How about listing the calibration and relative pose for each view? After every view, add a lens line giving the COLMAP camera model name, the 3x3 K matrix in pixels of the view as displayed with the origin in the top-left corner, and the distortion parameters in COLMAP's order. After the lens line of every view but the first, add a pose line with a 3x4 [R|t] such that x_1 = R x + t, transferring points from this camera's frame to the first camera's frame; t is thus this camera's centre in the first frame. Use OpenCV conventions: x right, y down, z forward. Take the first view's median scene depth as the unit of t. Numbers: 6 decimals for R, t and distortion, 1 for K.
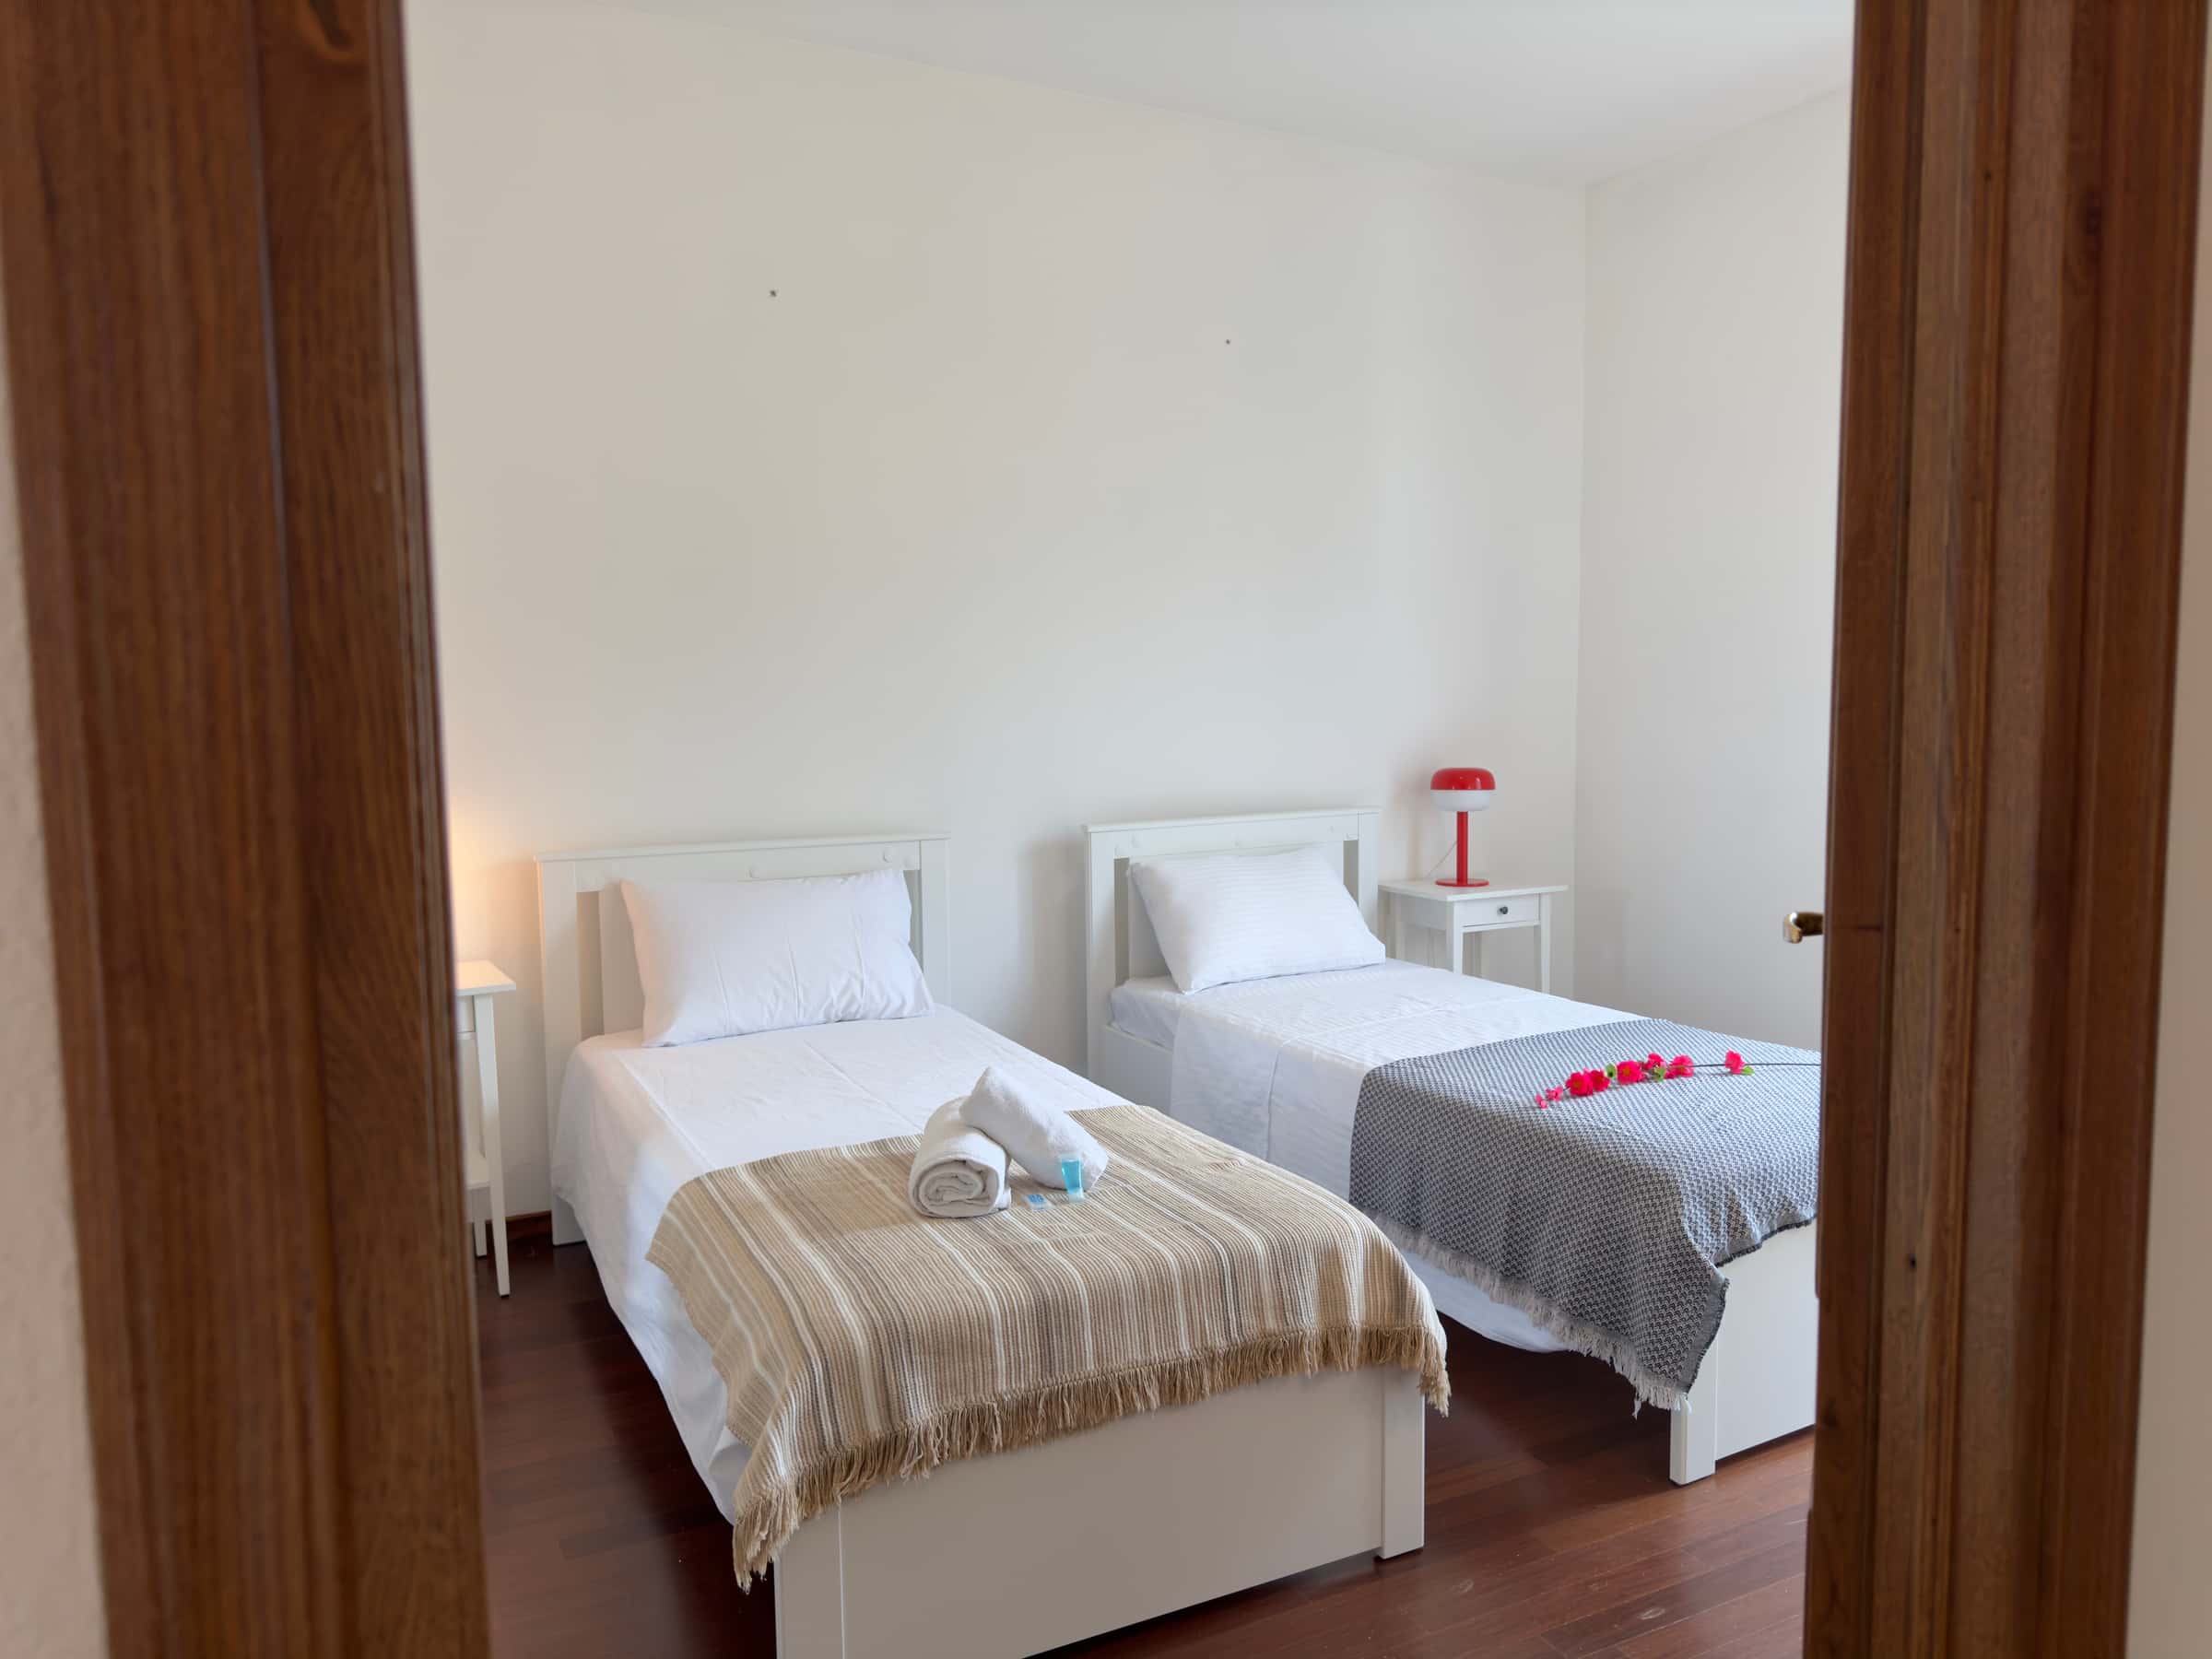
lens RADIAL K [[1583.5, 0, 1110.3], [0, 1583.5, 839.7], [0, 0, 1]] dist [0.048097, -0.005814]
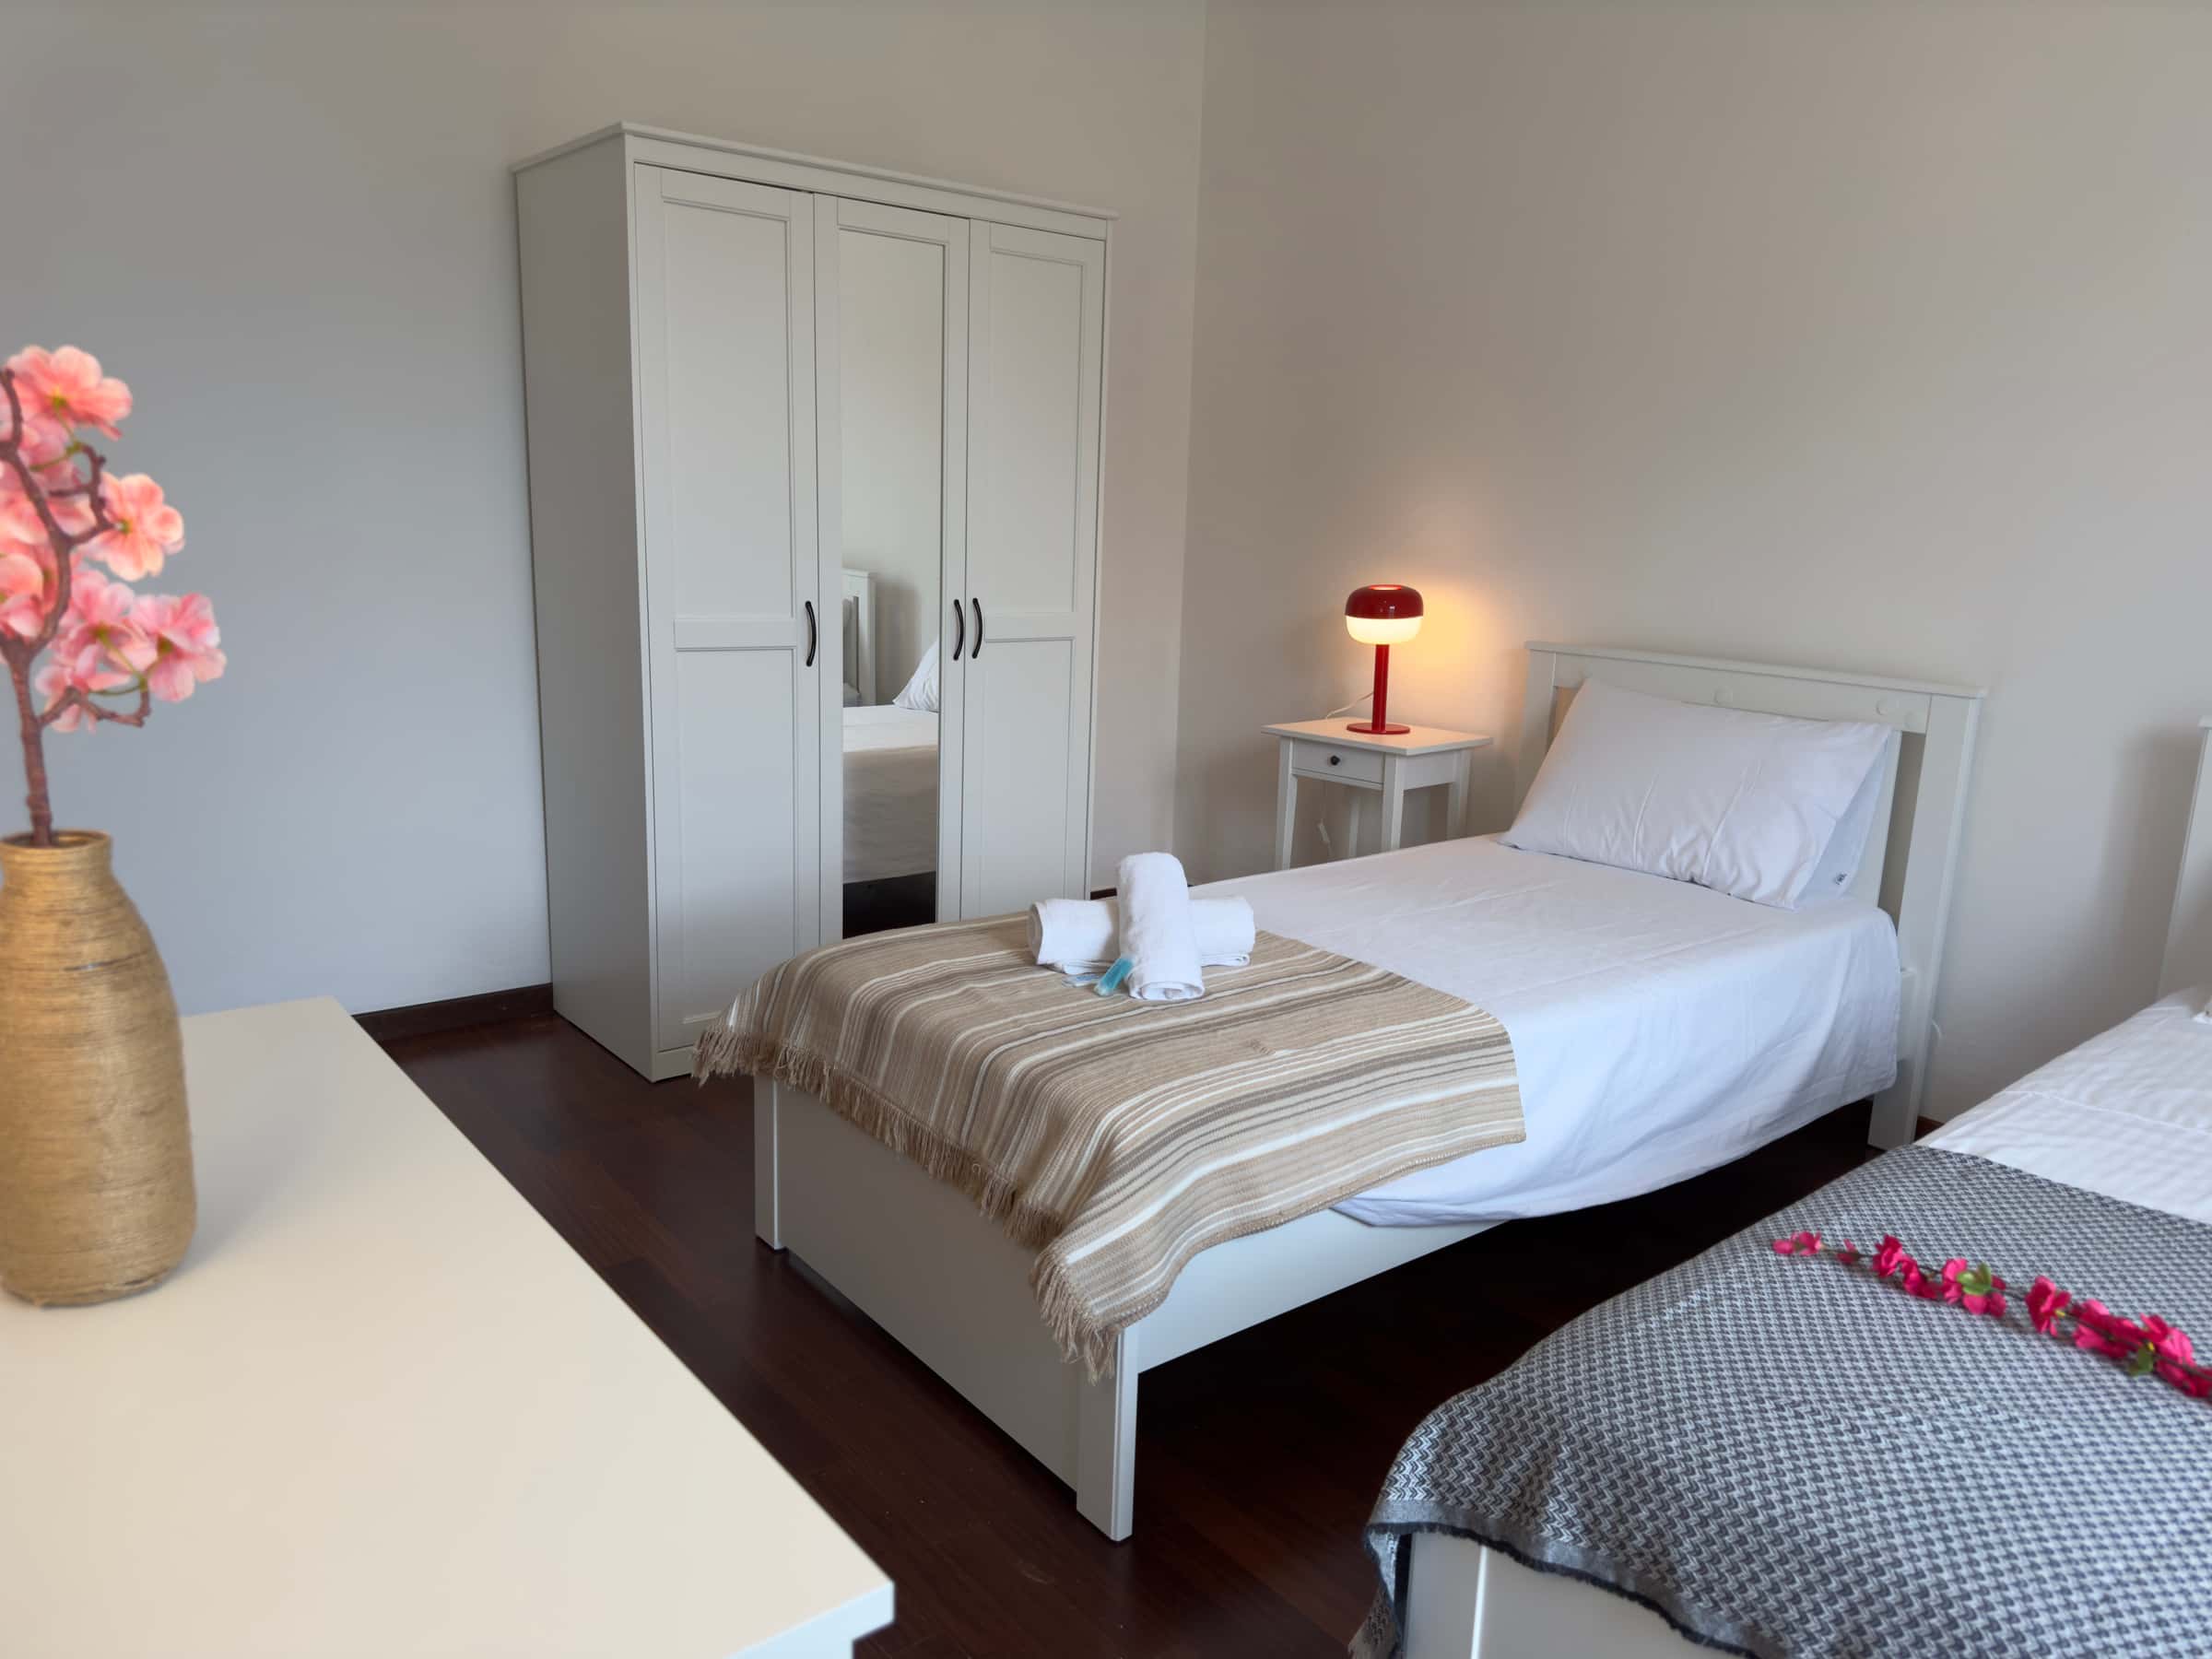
lens RADIAL K [[1583.5, 0, 1106.9], [0, 1583.5, 830.2], [0, 0, 1]] dist [0.048097, -0.005814]
pose [[0.169678, 0.213920, -0.962002, 0.685077], [-0.124300, 0.973006, 0.194443, -0.044924], [0.977629, 0.086584, 0.191688, 0.625482]]
